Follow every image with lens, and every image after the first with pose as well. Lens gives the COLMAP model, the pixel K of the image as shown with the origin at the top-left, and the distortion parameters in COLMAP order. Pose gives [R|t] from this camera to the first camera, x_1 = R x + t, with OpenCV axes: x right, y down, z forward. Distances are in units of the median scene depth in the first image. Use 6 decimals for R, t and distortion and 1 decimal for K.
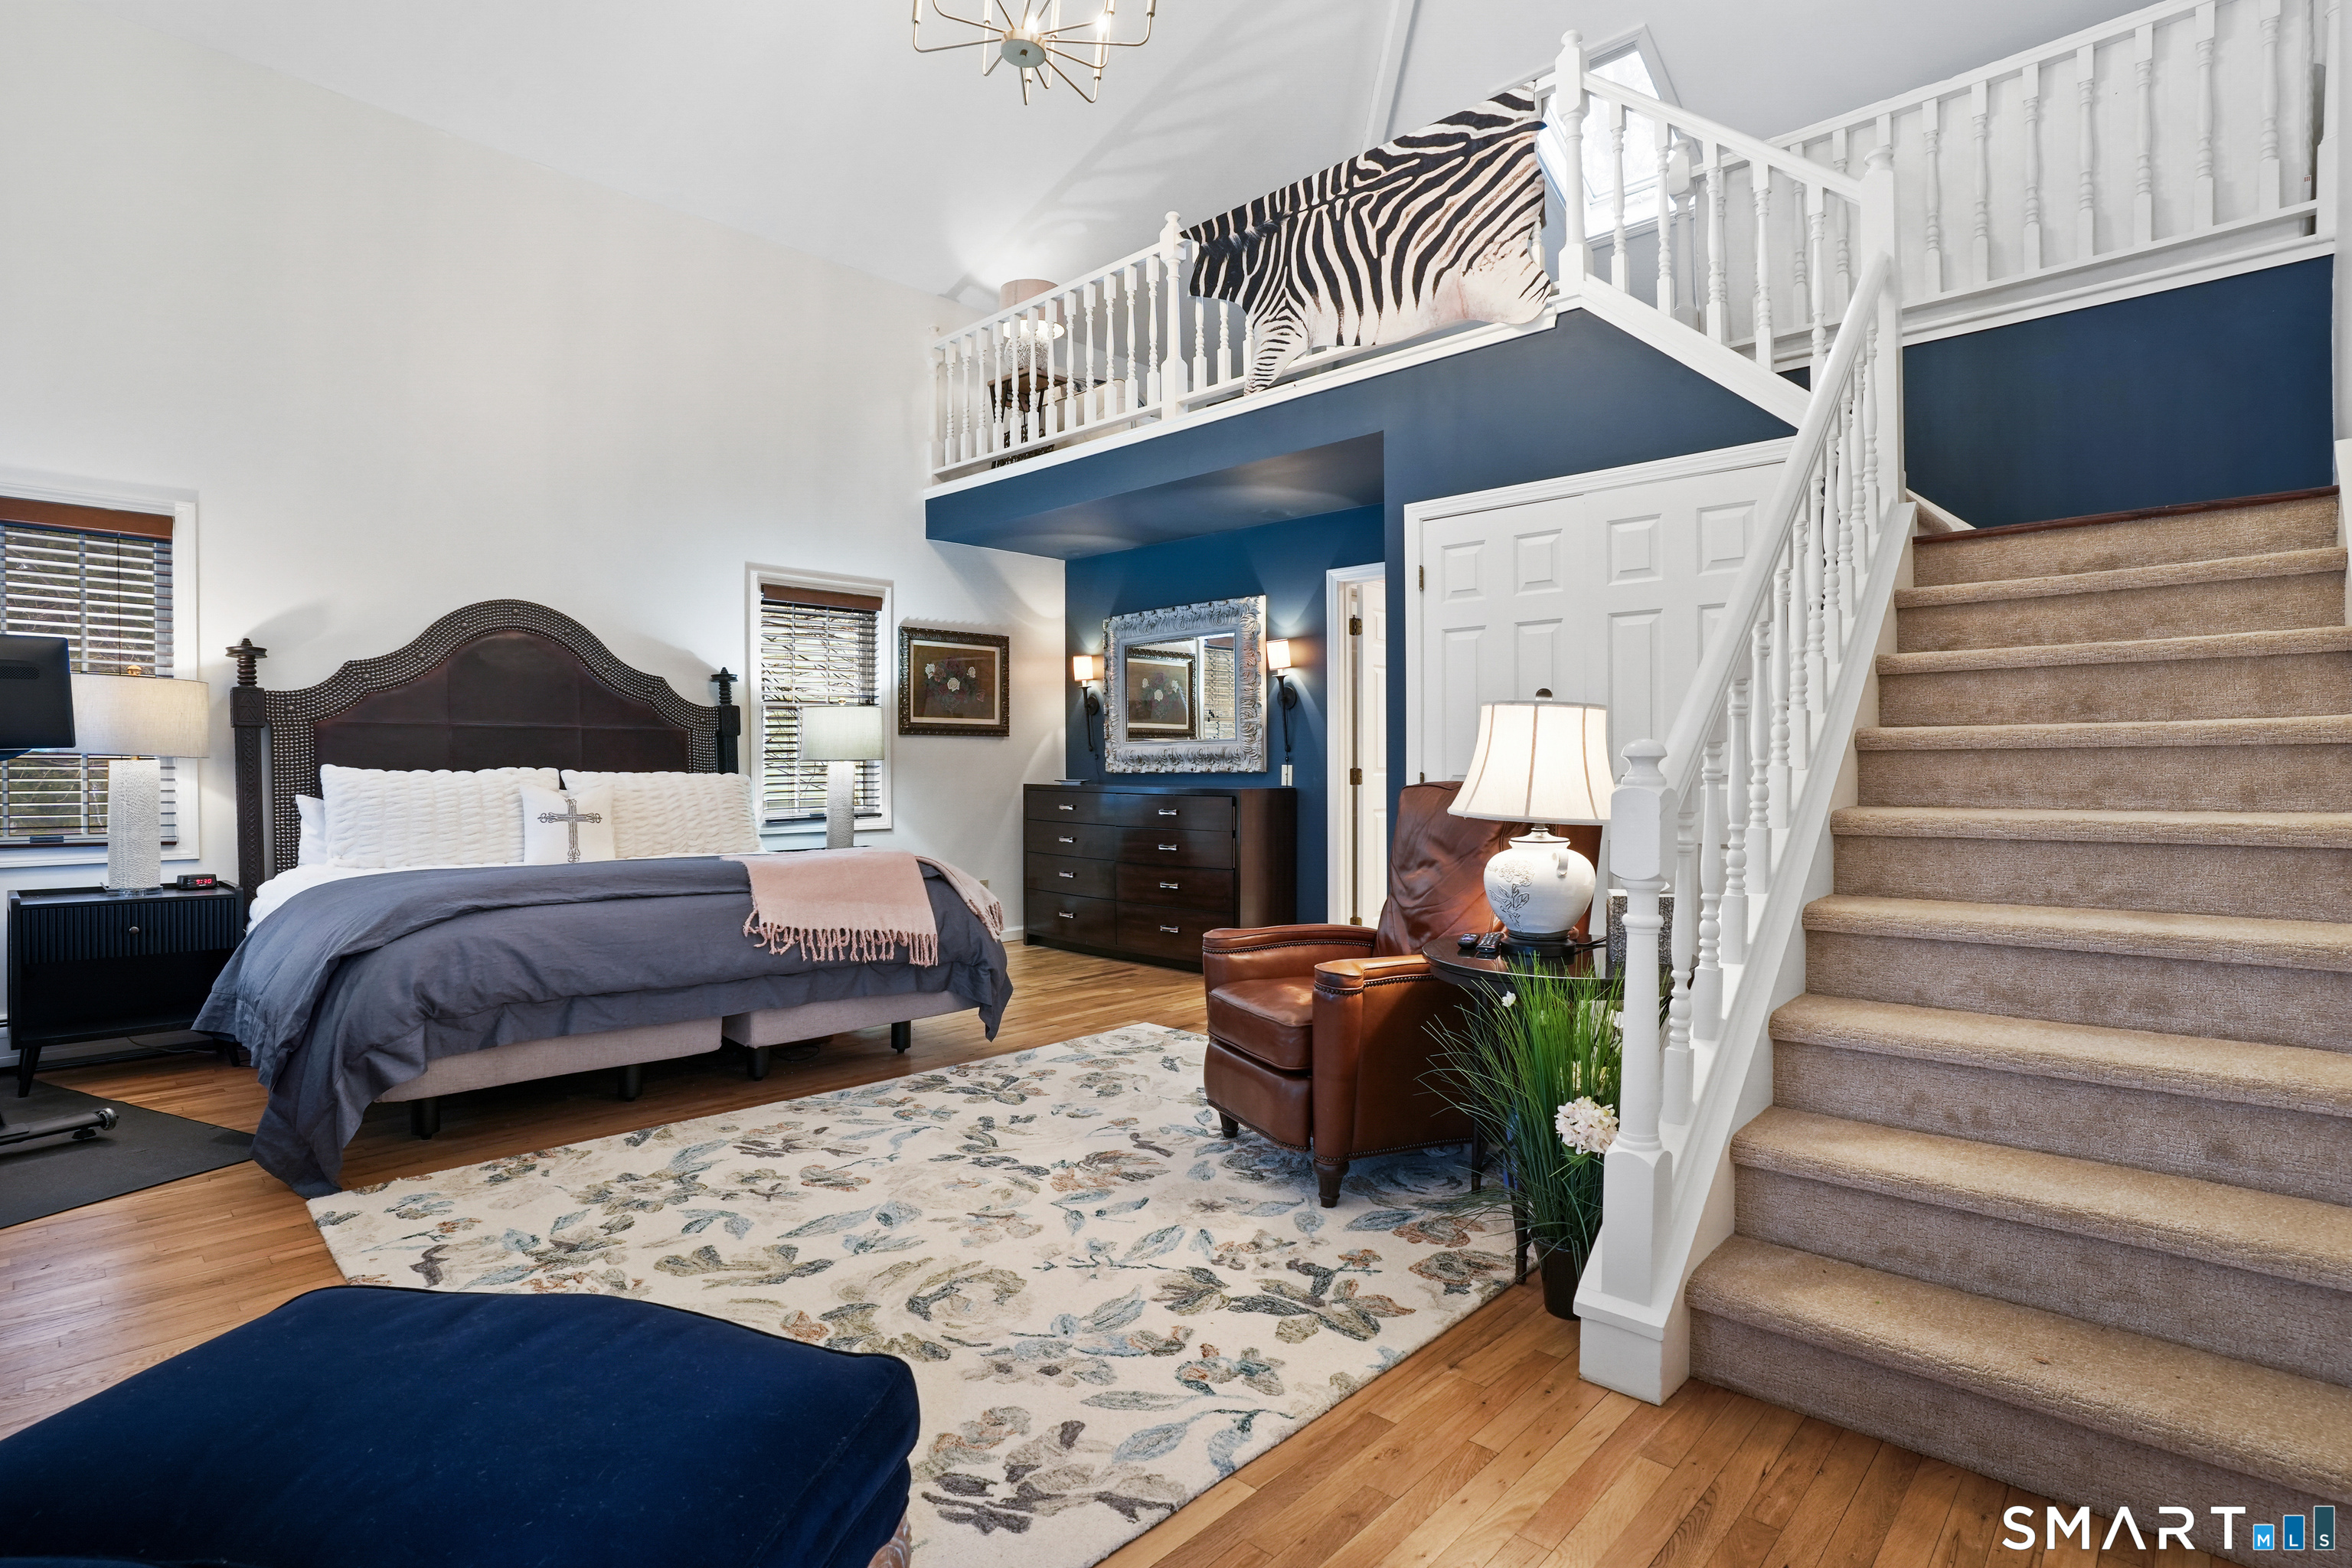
lens RADIAL K [[1165.6, 0, 1186.4], [0, 1165.6, 787.7], [0, 0, 1]] dist [-0.088124, 0.046422]
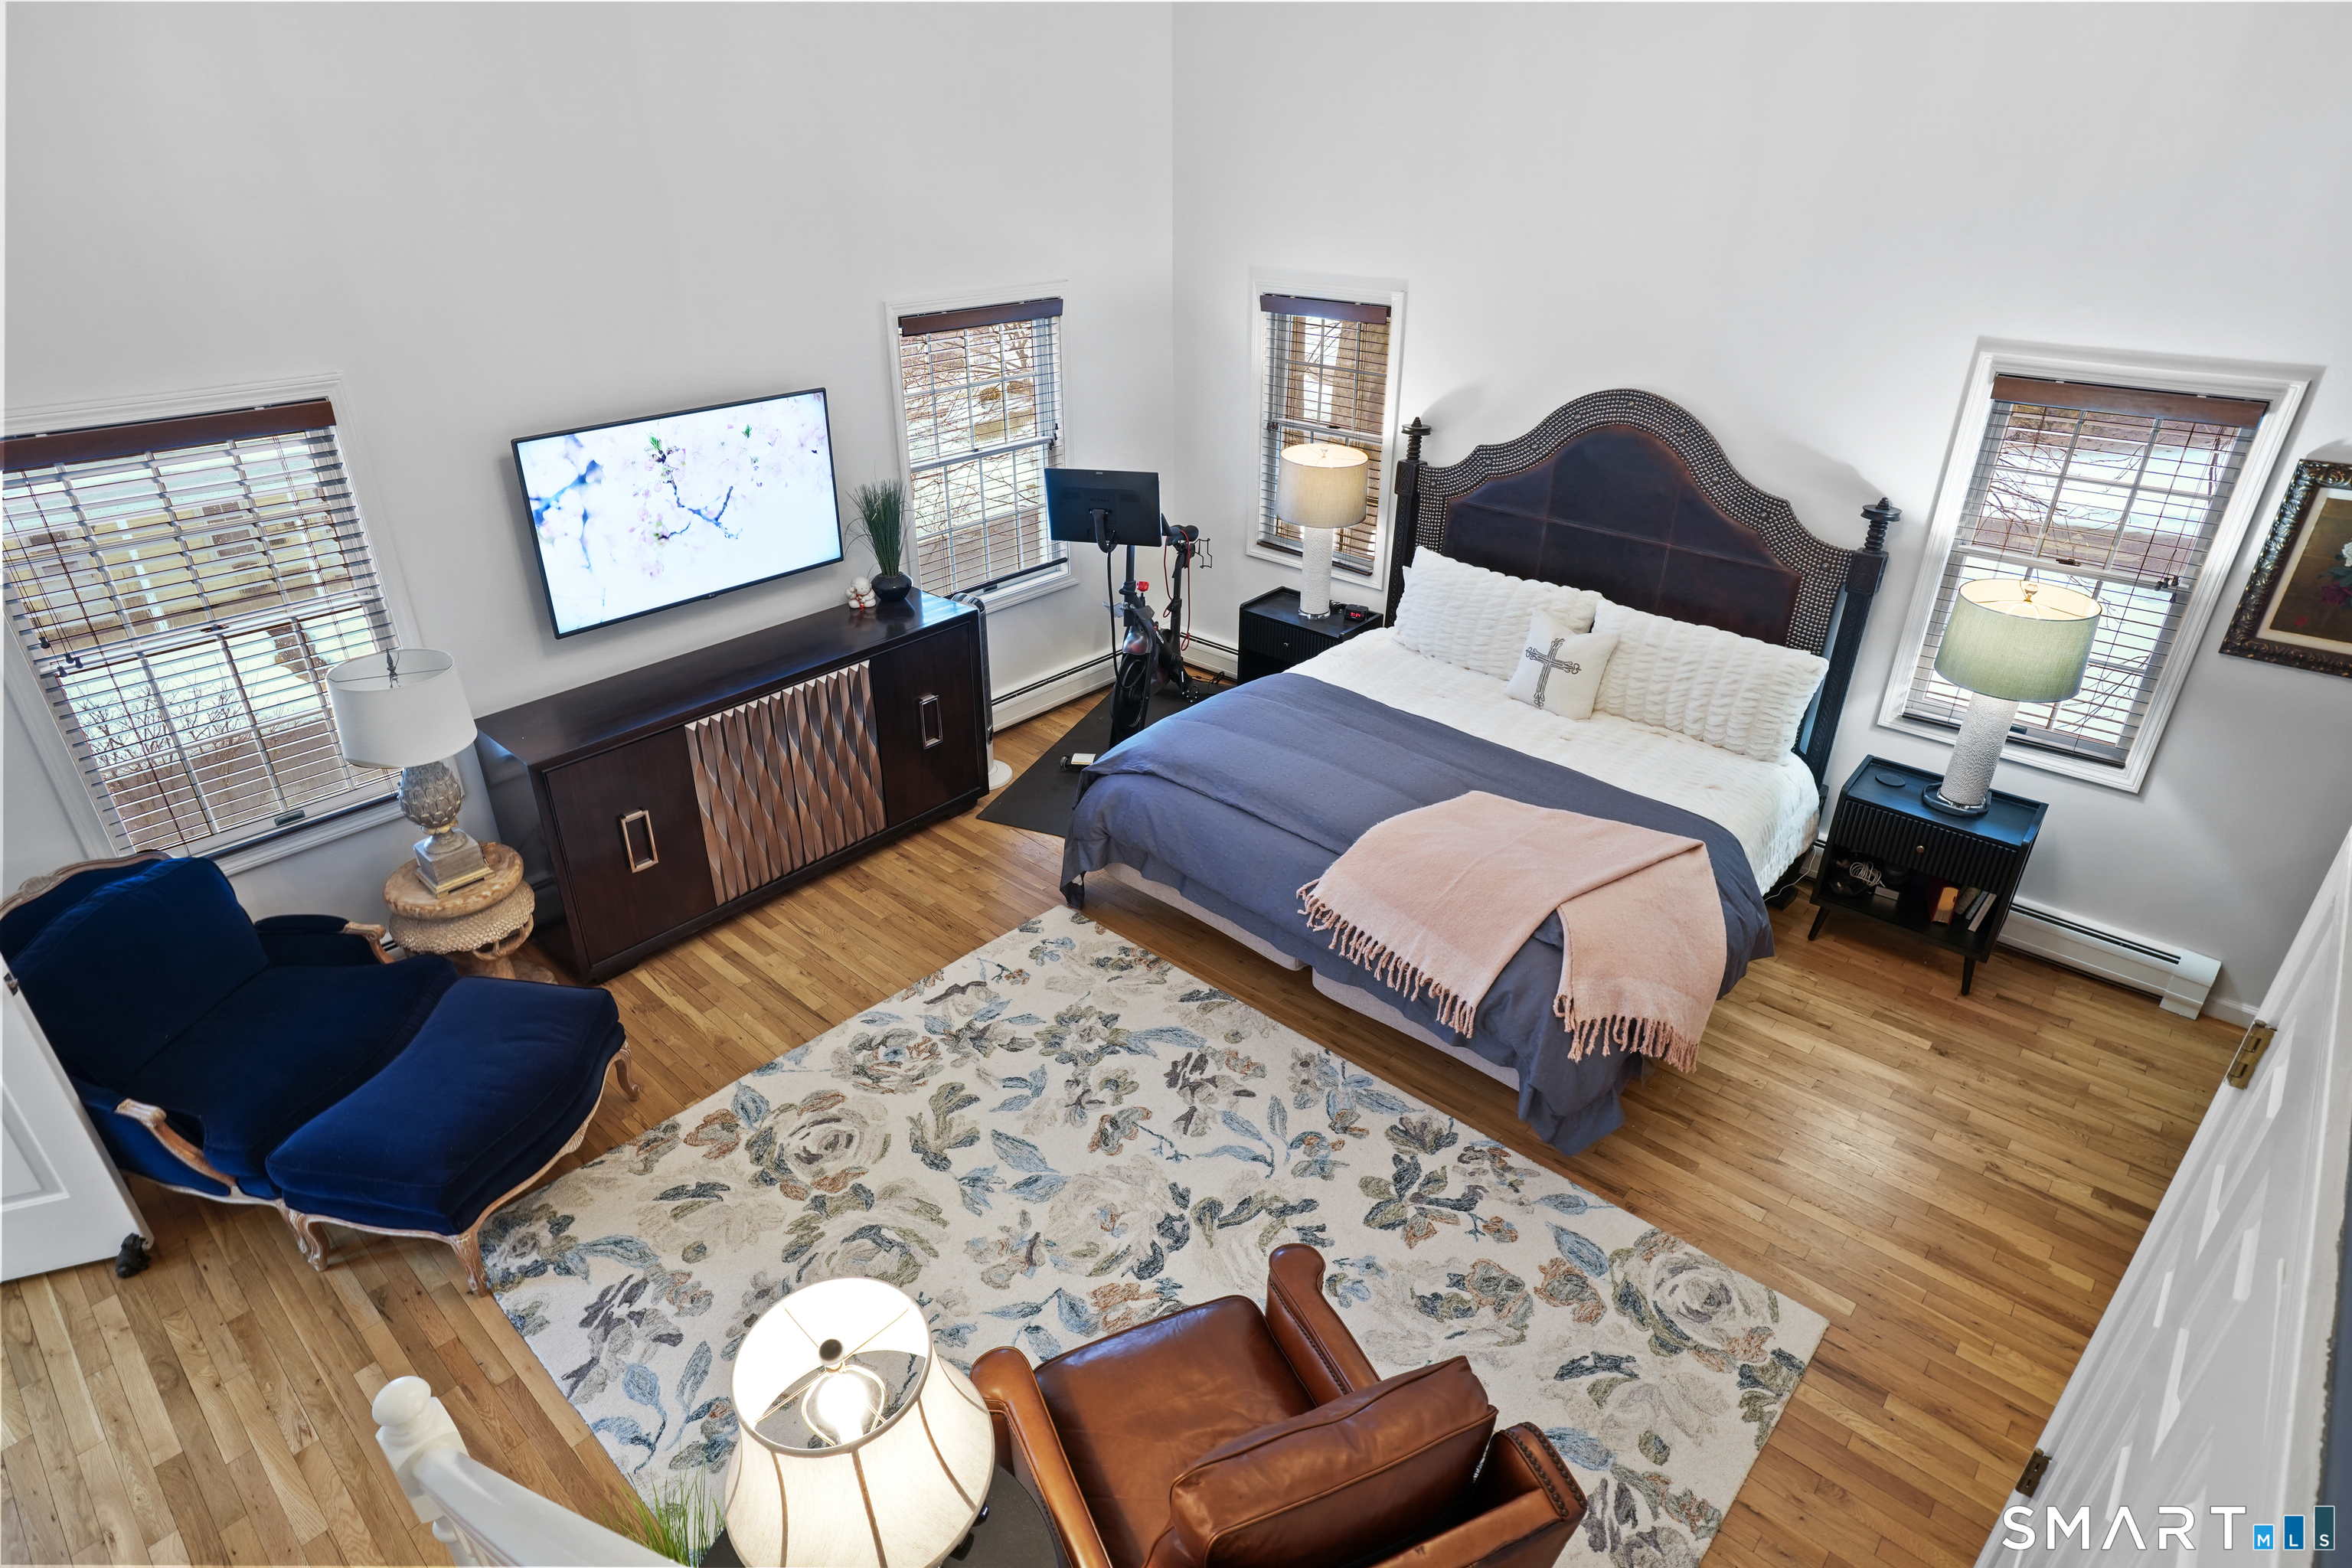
lens RADIAL K [[1278.1, 0, 1176.0], [0, 1278.1, 784.0], [0, 0, 1]] dist [-0.076286, 0.051552]
pose [[0.011084, 0.470423, -0.882372, 0.630405], [-0.008264, 0.882439, 0.470355, -0.547058], [0.999904, 0.002079, 0.013669, 0.984645]]
